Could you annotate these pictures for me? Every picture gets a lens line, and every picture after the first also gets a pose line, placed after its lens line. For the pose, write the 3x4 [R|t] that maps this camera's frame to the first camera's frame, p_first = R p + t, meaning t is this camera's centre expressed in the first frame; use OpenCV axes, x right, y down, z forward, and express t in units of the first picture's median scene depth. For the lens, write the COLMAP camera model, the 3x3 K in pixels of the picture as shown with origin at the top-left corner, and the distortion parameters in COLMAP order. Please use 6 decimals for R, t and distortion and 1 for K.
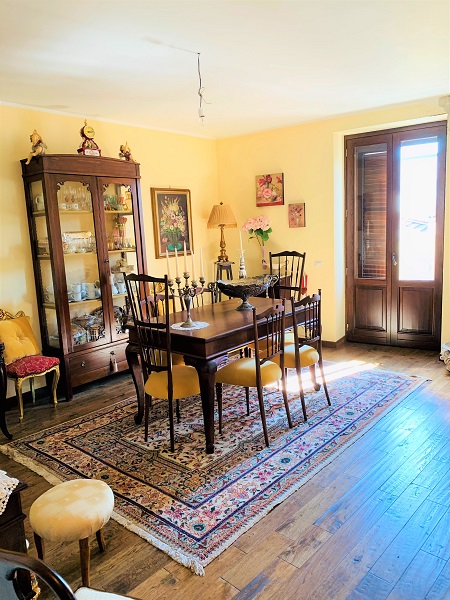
lens RADIAL K [[476.3, 0, 225.9], [0, 476.3, 295.1], [0, 0, 1]] dist [0.057035, -0.001183]
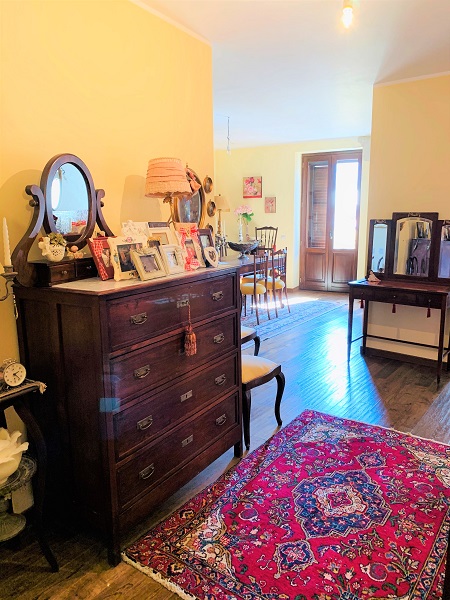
lens RADIAL K [[476.3, 0, 222.6], [0, 476.3, 303.9], [0, 0, 1]] dist [0.057035, -0.001183]
pose [[0.995423, 0.017265, 0.093994, -0.141172], [-0.021039, 0.999006, 0.039310, 0.092569], [-0.093222, -0.041108, 0.994796, -0.519609]]
